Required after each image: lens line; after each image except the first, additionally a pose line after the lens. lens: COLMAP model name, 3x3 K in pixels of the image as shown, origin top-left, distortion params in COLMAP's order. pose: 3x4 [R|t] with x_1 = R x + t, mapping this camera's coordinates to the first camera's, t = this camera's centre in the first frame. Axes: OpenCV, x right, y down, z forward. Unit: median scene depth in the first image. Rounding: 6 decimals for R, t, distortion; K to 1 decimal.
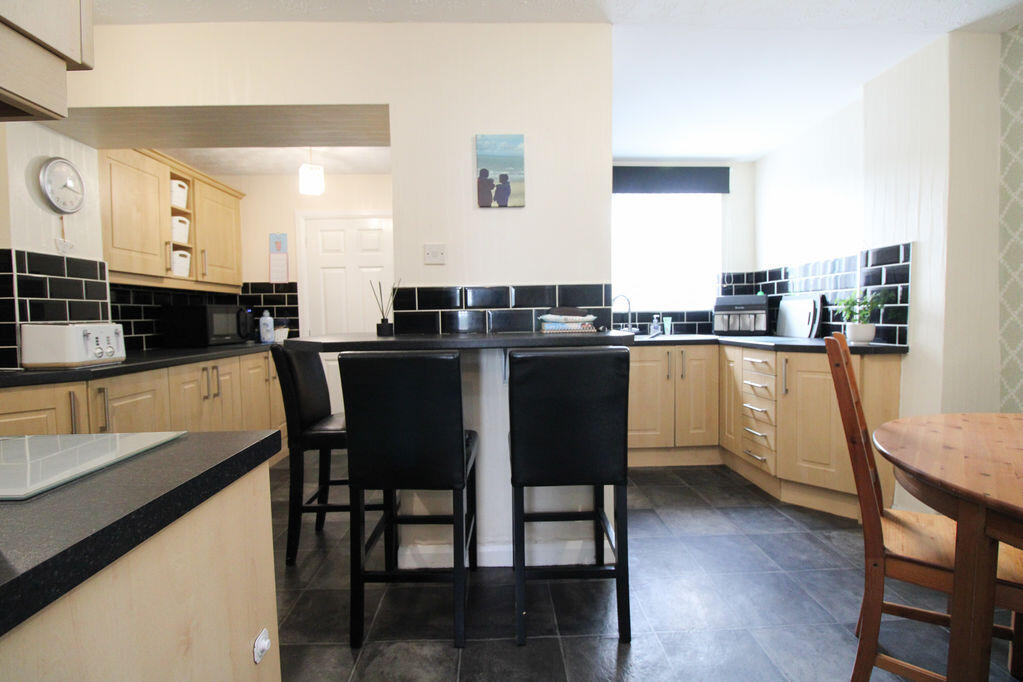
lens RADIAL K [[473.2, 0, 506.5], [0, 473.2, 339.3], [0, 0, 1]] dist [-0.008513, -0.008096]
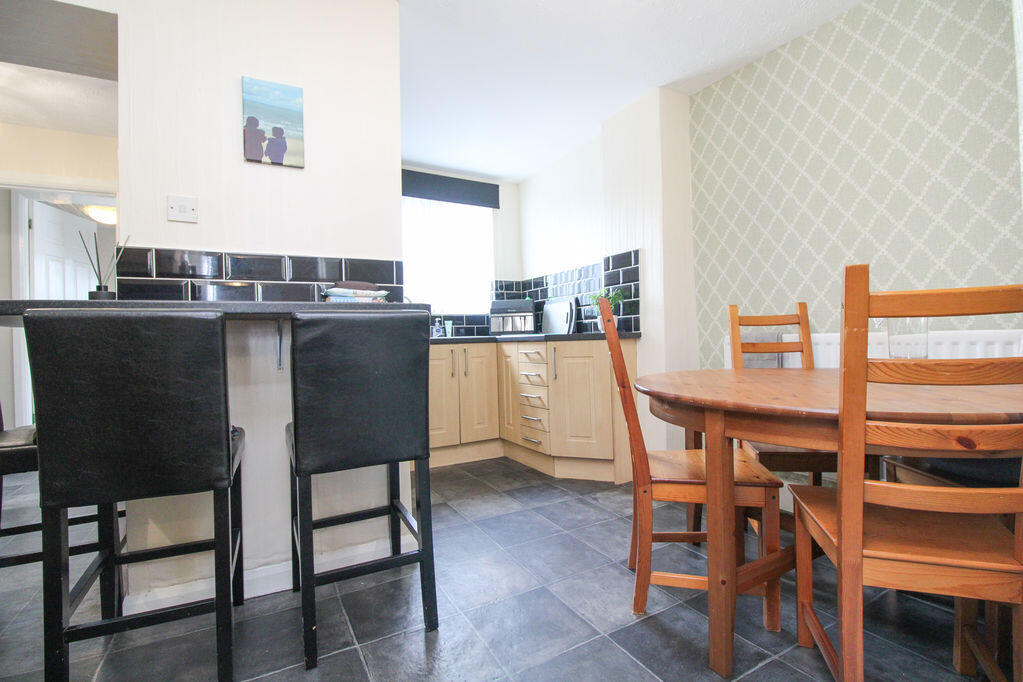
lens RADIAL K [[473.2, 0, 508.2], [0, 473.2, 339.2], [0, 0, 1]] dist [-0.008513, -0.008096]
pose [[0.889099, -0.004435, 0.457693, -0.025832], [0.032757, 0.998006, -0.053961, 0.095417], [-0.456541, 0.062970, 0.887471, 0.056971]]
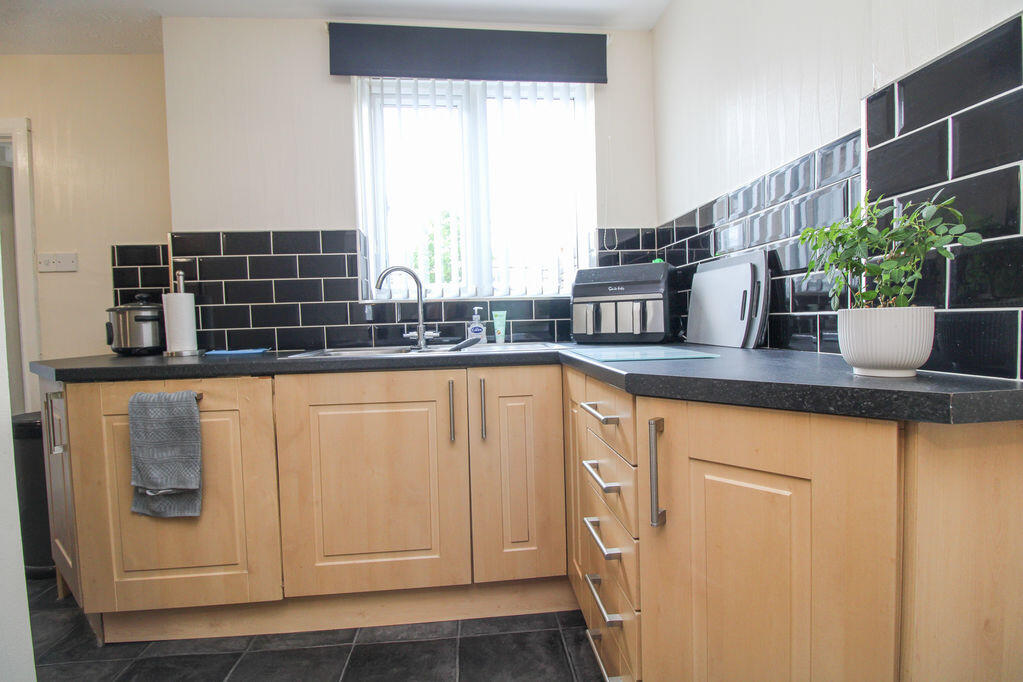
lens RADIAL K [[473.2, 0, 509.5], [0, 473.2, 338.7], [0, 0, 1]] dist [-0.008513, -0.008096]
pose [[0.998233, -0.012361, 0.058113, 0.571690], [0.013030, 0.999853, -0.011140, -0.014682], [-0.057967, 0.011877, 0.998248, 0.820116]]
